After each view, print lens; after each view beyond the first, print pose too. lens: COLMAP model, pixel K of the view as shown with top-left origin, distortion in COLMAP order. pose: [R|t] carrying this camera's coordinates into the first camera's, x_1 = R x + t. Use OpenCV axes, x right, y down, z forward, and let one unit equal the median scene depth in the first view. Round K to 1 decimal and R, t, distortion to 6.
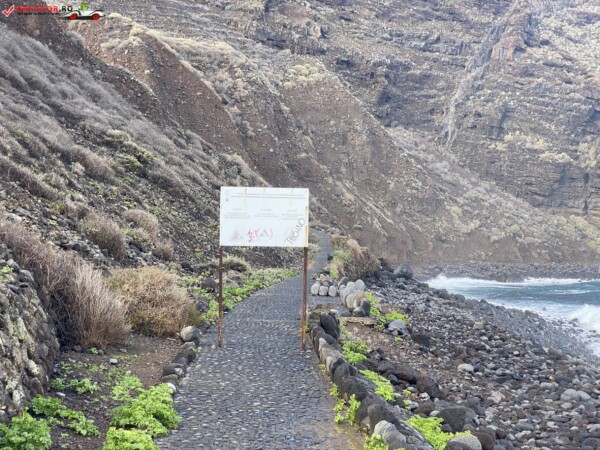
lens RADIAL K [[856.3, 0, 314.8], [0, 856.3, 212.1], [0, 0, 1]] dist [0.104032, 0.000000]
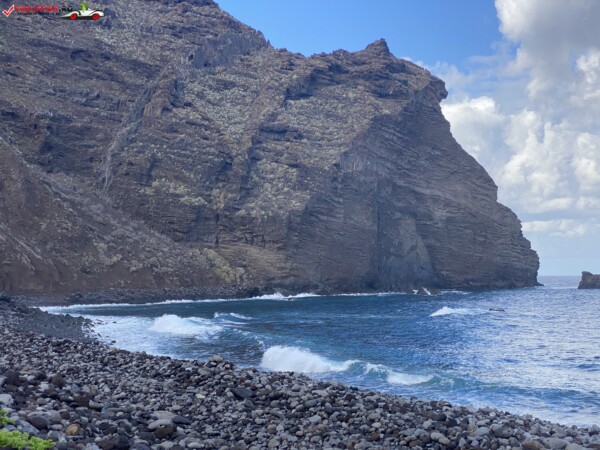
lens RADIAL K [[856.3, 0, 307.2], [0, 856.3, 216.5], [0, 0, 1]] dist [0.104032, 0.000000]
pose [[0.948326, -0.006859, 0.317222, 0.044762], [0.015878, 0.999540, -0.025856, -0.006688], [-0.316899, 0.029557, 0.947999, -0.190501]]
